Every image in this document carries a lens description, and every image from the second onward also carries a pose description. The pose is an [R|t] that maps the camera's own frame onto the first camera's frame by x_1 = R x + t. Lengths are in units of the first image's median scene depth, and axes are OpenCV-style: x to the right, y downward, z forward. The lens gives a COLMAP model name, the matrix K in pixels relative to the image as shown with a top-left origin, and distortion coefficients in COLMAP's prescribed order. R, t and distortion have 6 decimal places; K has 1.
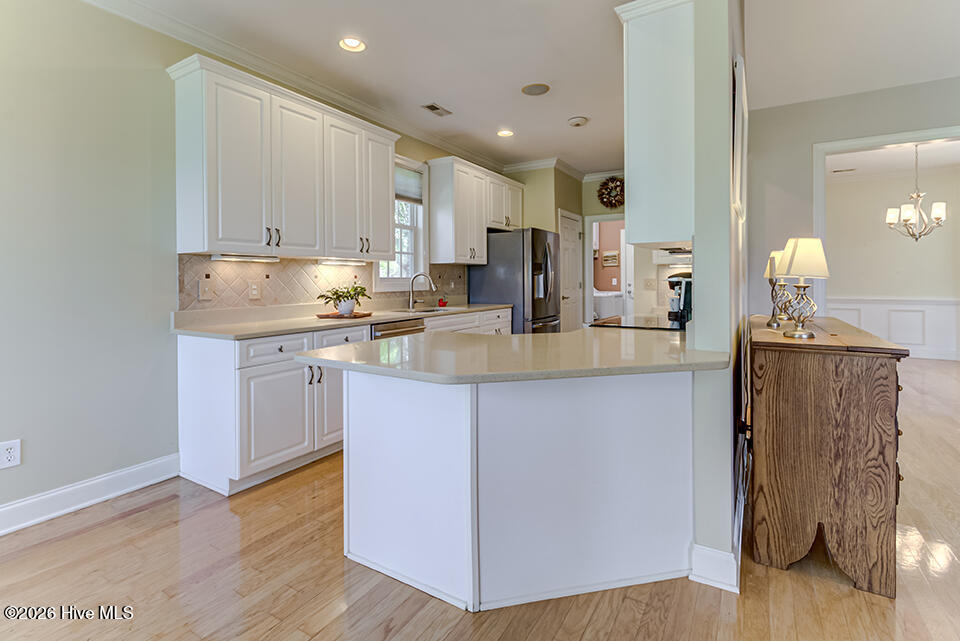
lens RADIAL K [[450.4, 0, 484.7], [0, 450.4, 282.2], [0, 0, 1]] dist [0.000143, -0.000028]
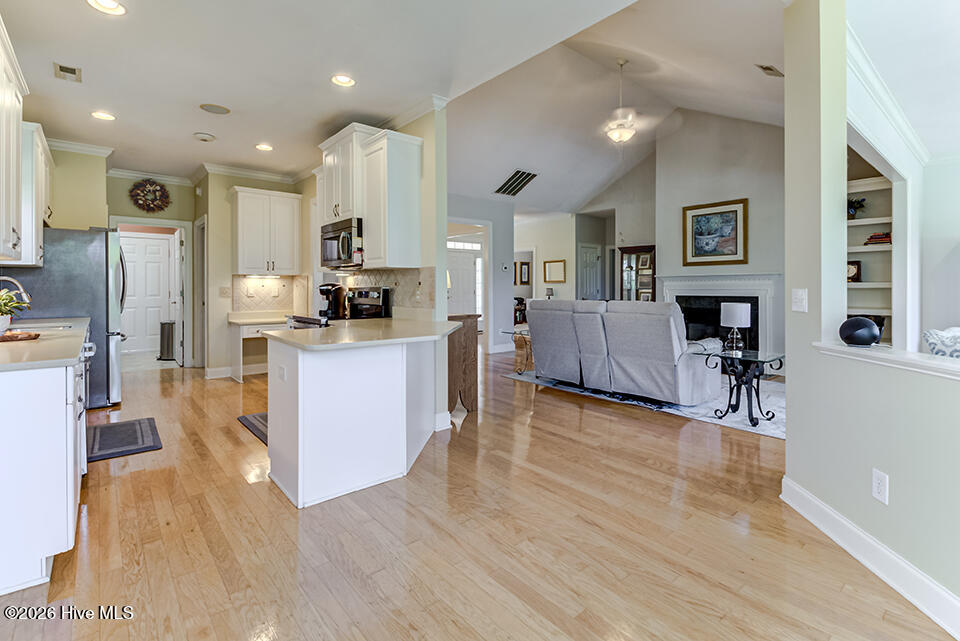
lens RADIAL K [[450.4, 0, 484.7], [0, 450.4, 282.2], [0, 0, 1]] dist [0.000143, -0.000028]
pose [[0.321866, 0.011424, 0.946716, -0.408566], [0.006690, 0.999875, -0.014340, 0.000493], [-0.946762, 0.010949, 0.321749, 0.034250]]
